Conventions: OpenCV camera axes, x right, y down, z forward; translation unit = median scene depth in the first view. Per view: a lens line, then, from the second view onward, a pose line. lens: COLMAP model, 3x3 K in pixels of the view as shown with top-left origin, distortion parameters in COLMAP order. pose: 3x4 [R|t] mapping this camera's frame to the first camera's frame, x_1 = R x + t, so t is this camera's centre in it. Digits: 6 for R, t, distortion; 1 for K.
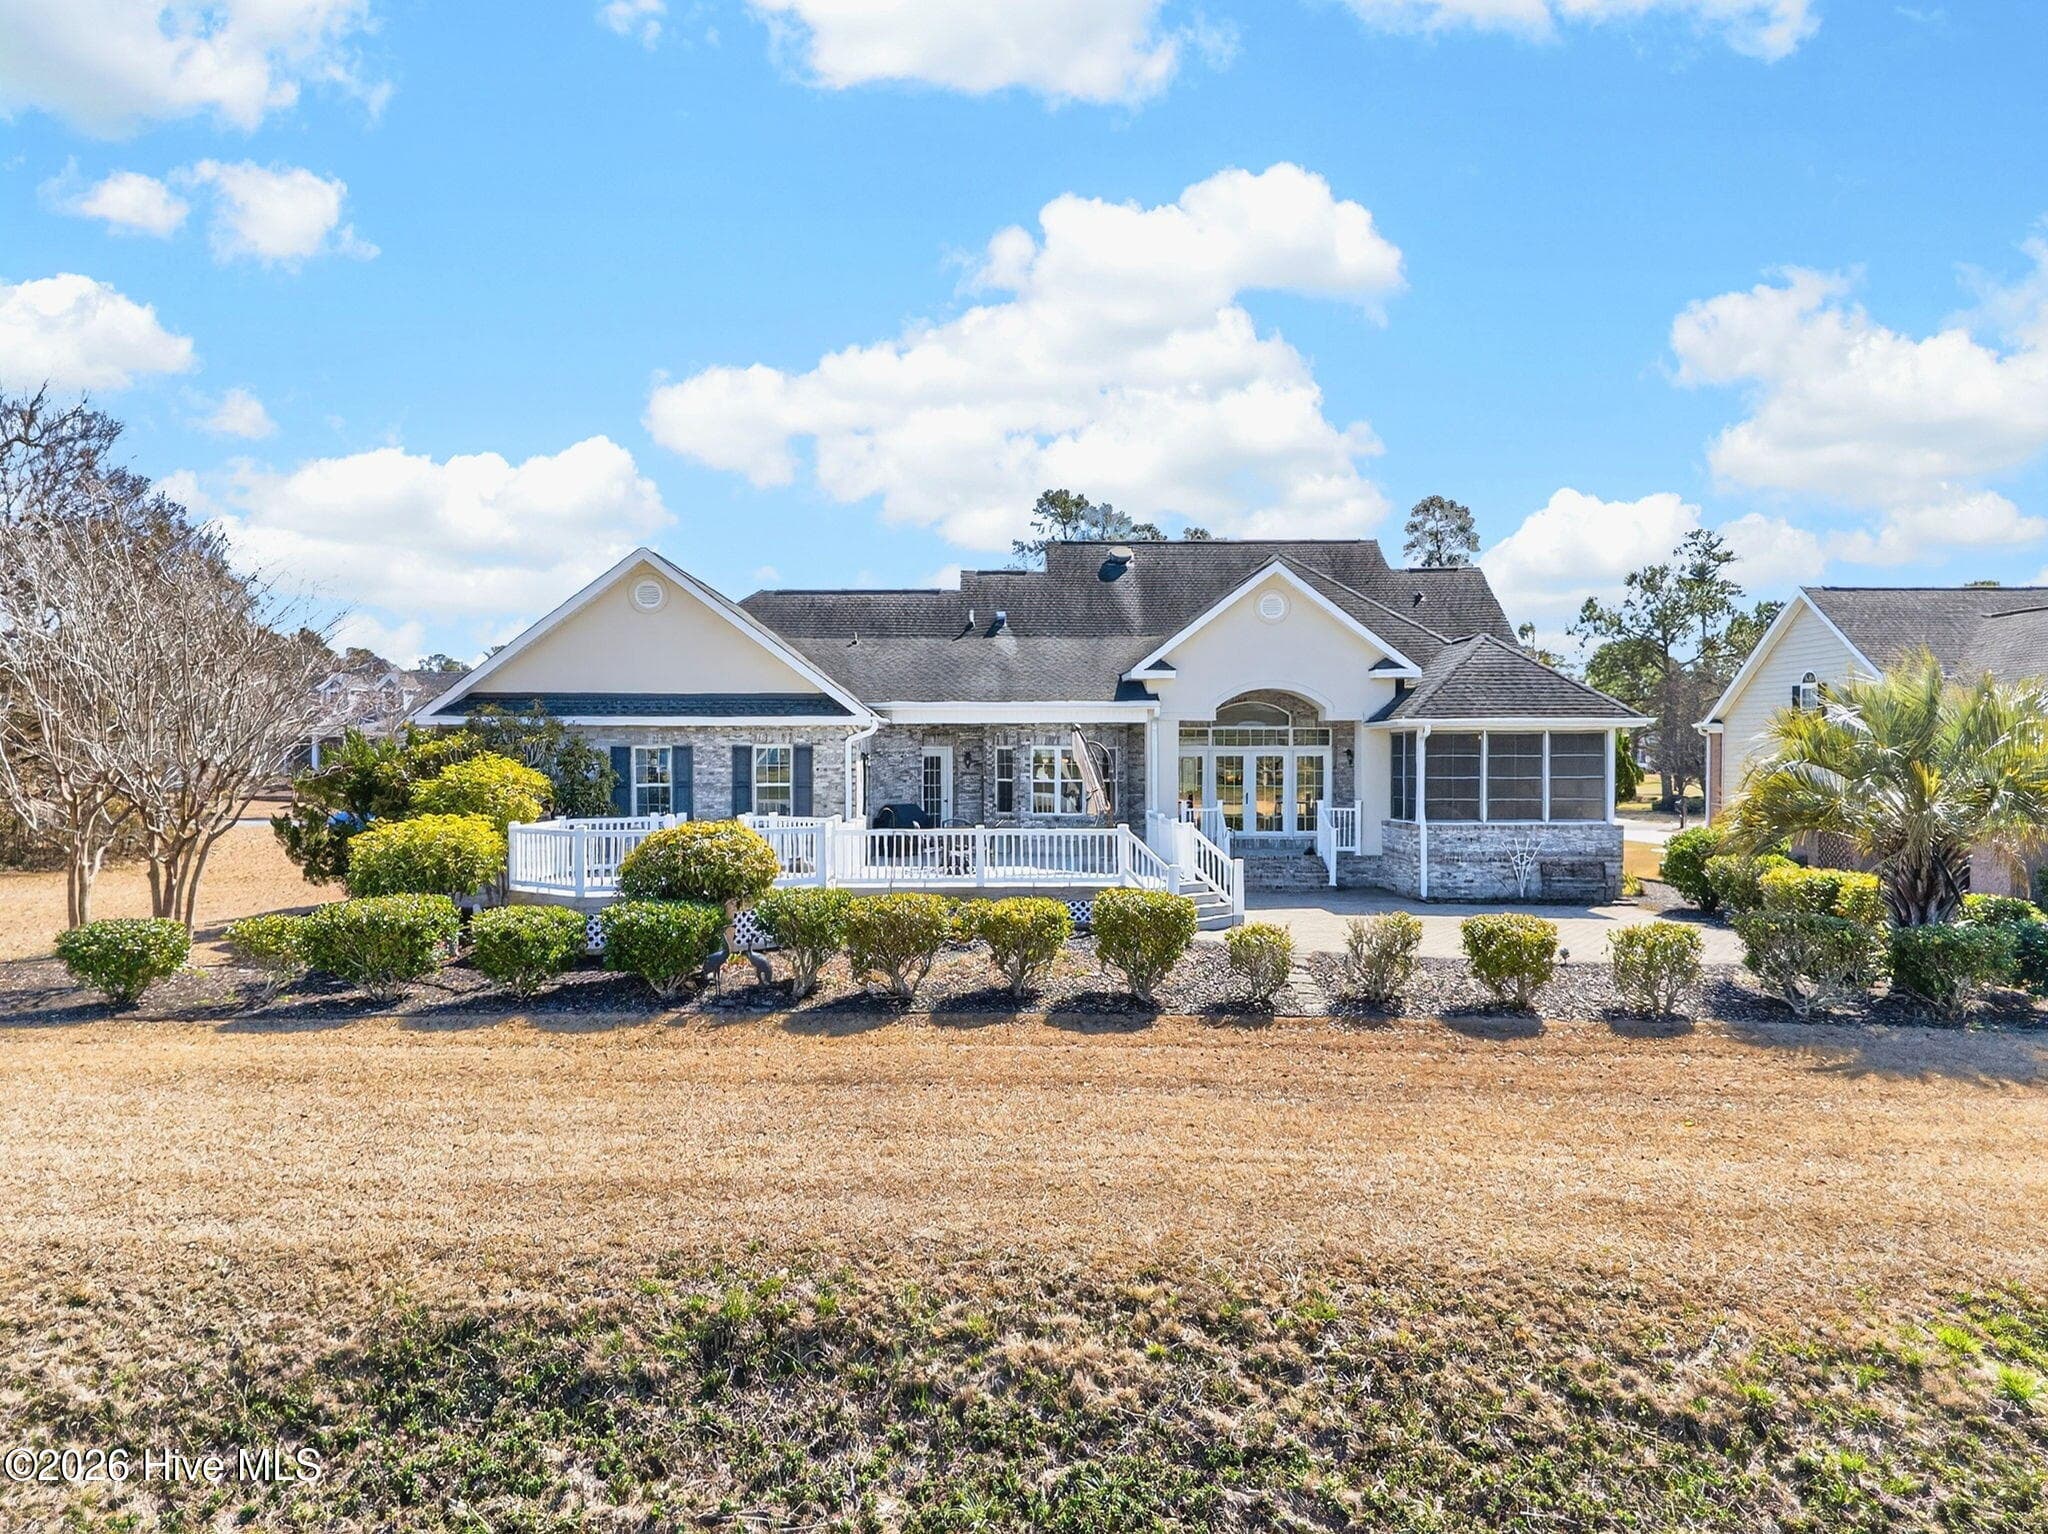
lens RADIAL K [[1435.2, 0, 1001.0], [0, 1435.2, 758.7], [0, 0, 1]] dist [0.056526, -0.041727]
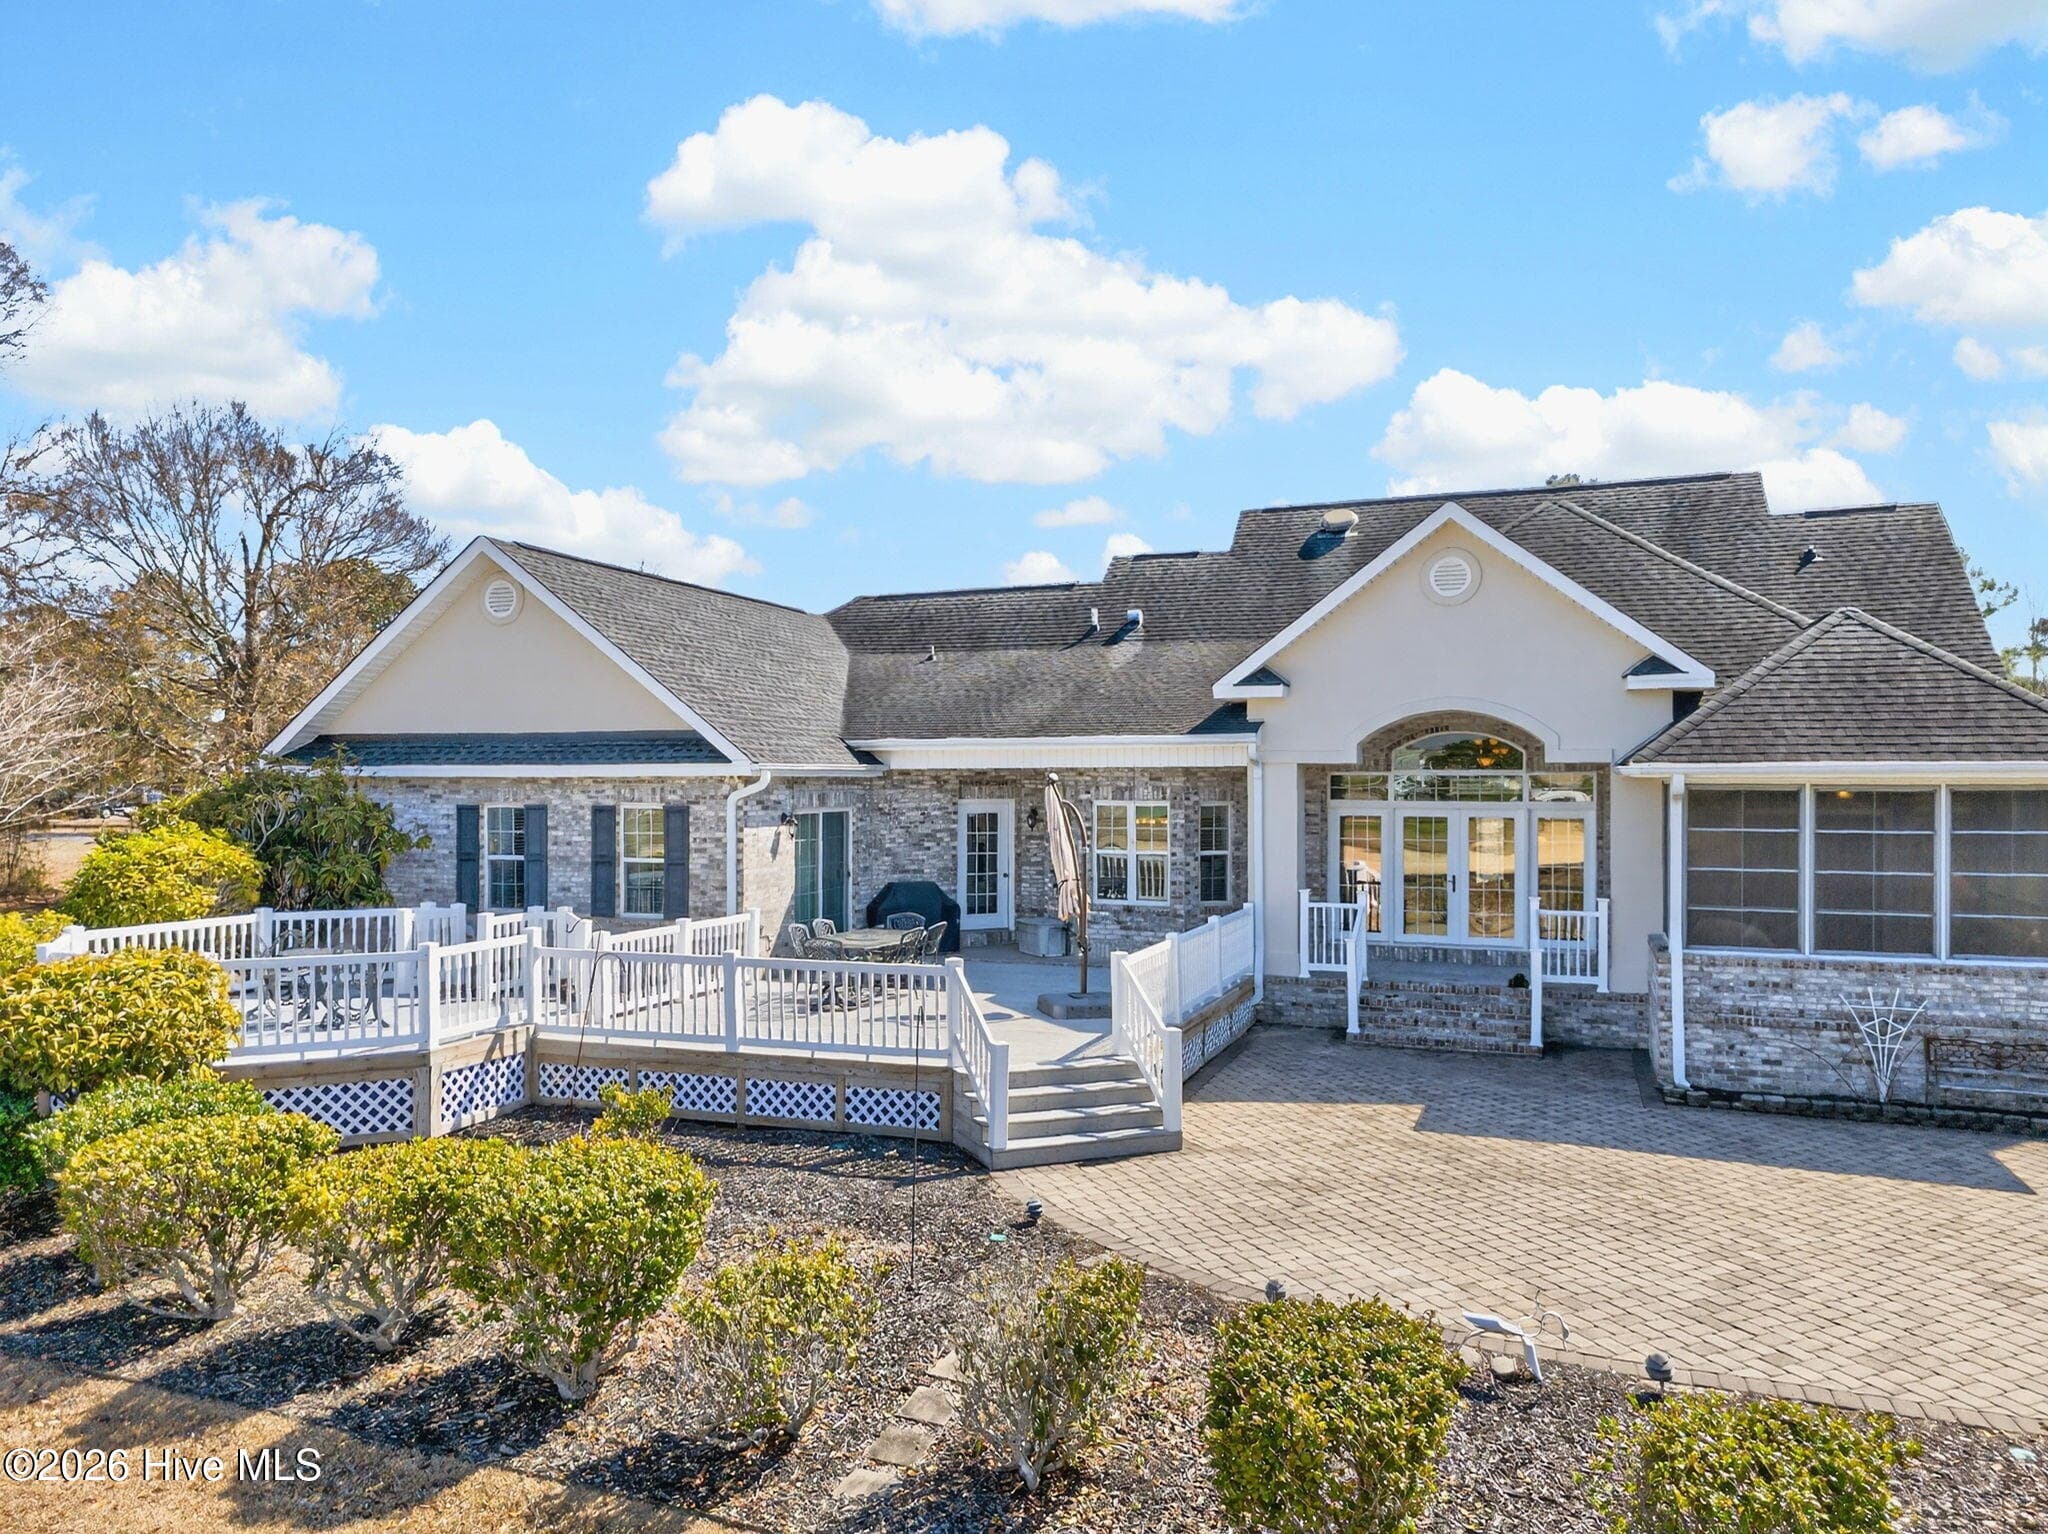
lens RADIAL K [[1435.2, 0, 1025.3], [0, 1435.2, 774.2], [0, 0, 1]] dist [0.056526, -0.041727]
pose [[0.931472, 0.000049, -0.363814, 0.260516], [-0.001187, 0.999995, -0.002902, -0.021264], [0.363812, 0.003135, 0.931467, 0.387423]]
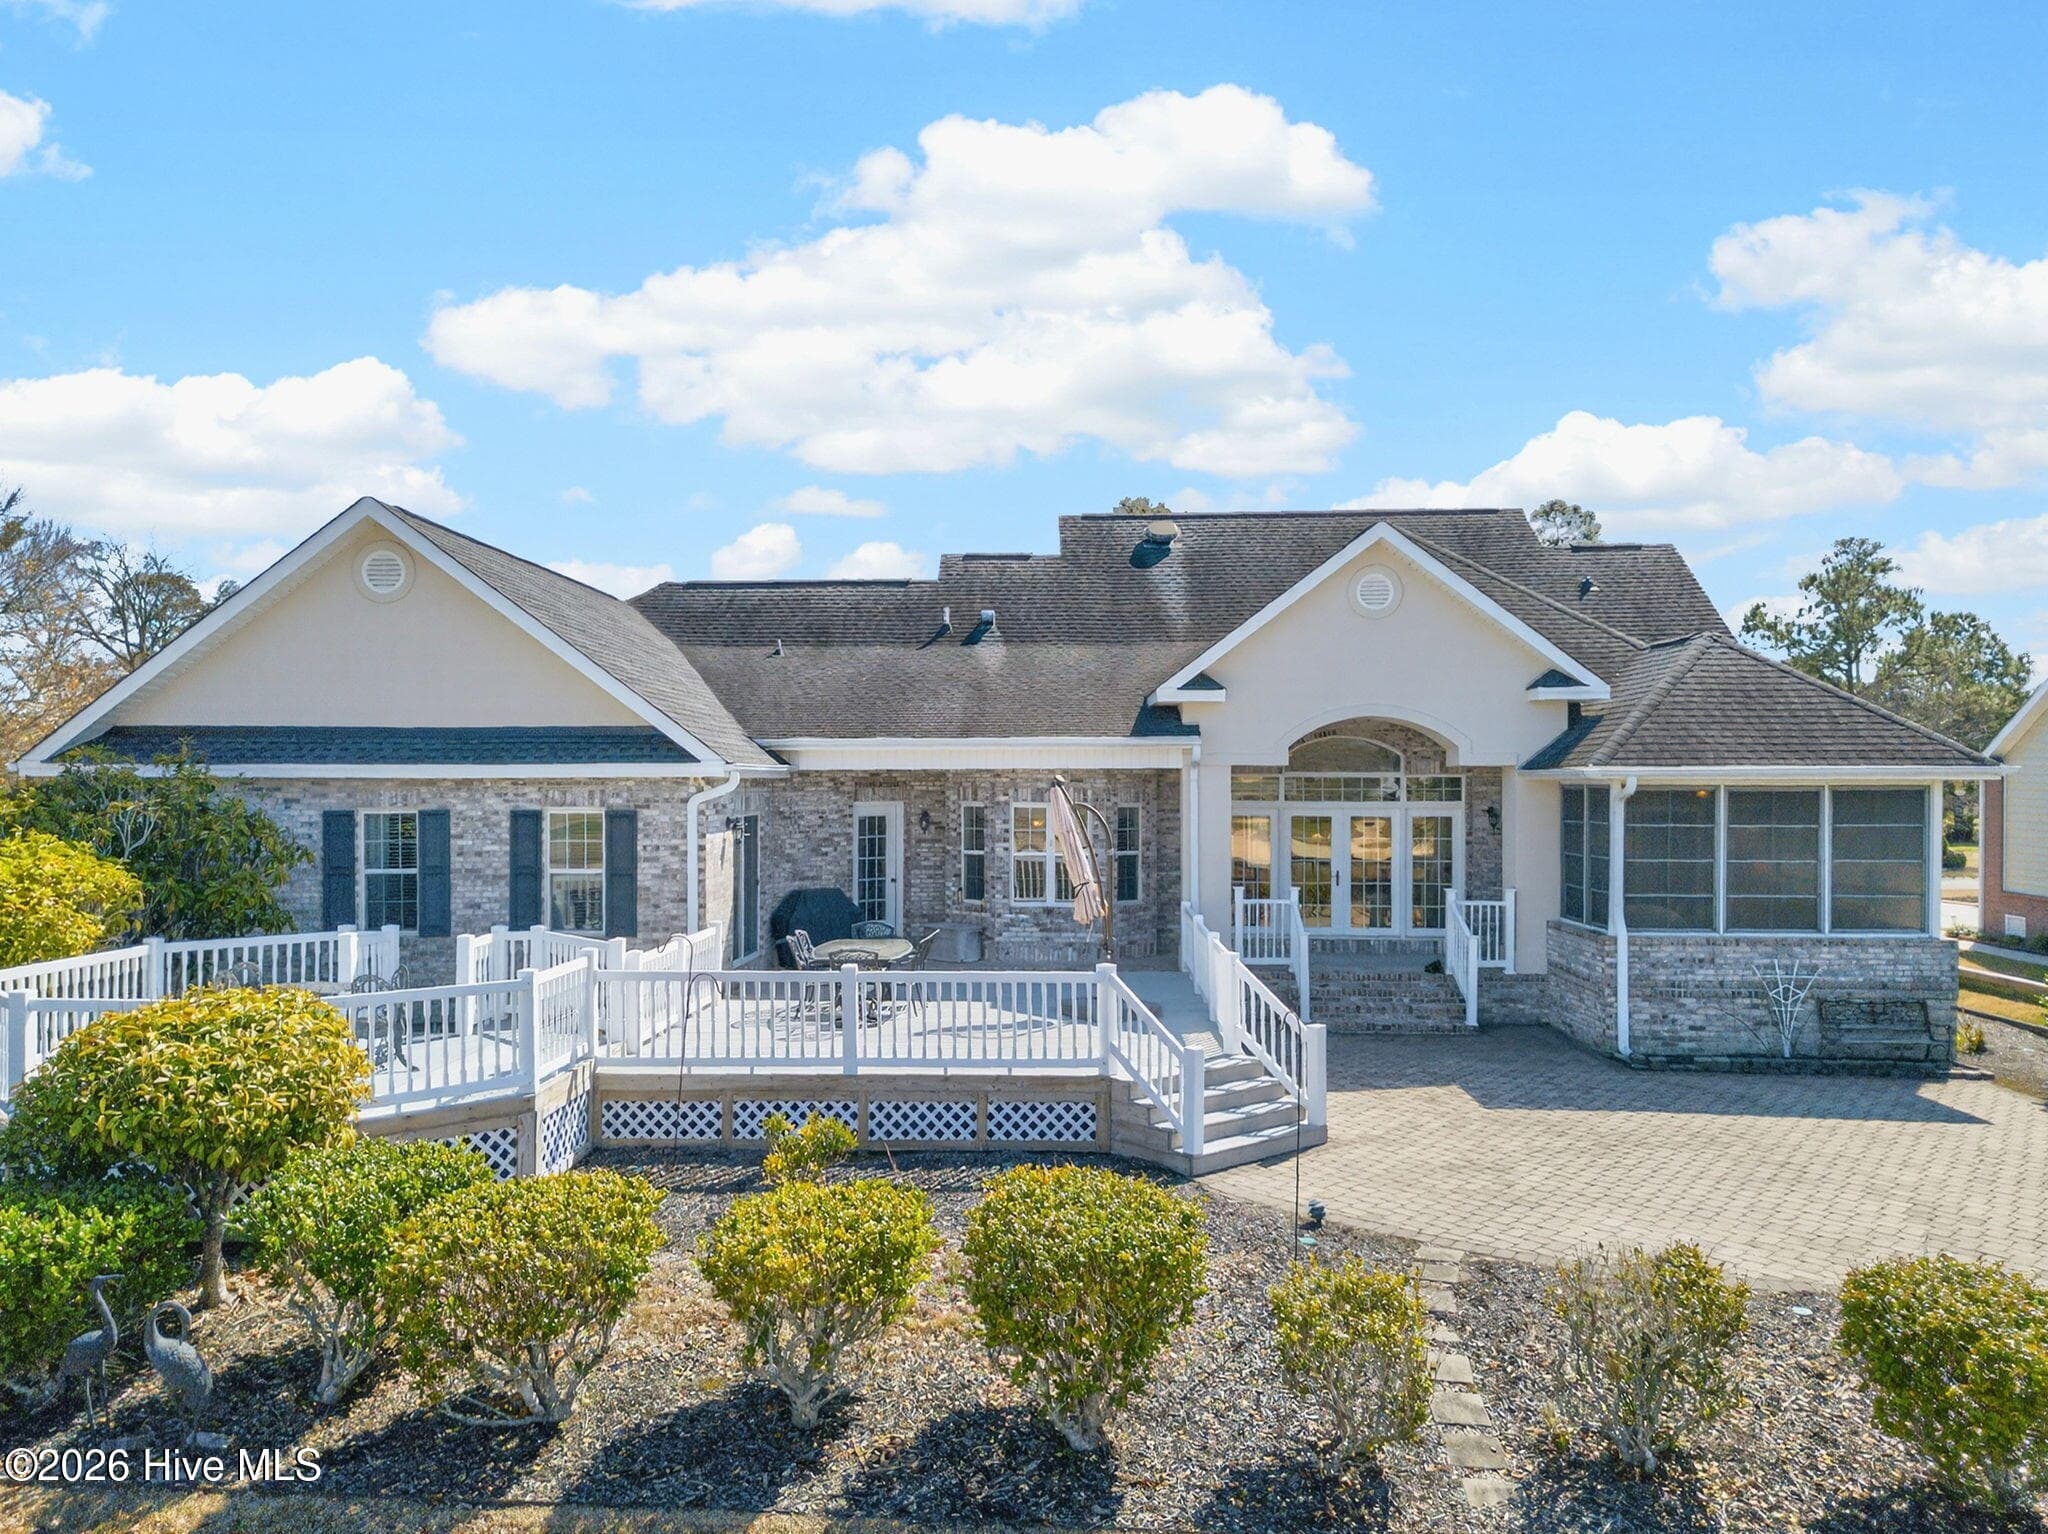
lens RADIAL K [[1435.2, 0, 1008.4], [0, 1435.2, 786.6], [0, 0, 1]] dist [0.056526, -0.041727]
pose [[0.998146, 0.001507, -0.060852, 0.066345], [-0.001356, 0.999996, 0.002530, -0.019867], [0.060856, -0.002443, 0.998144, 0.358968]]
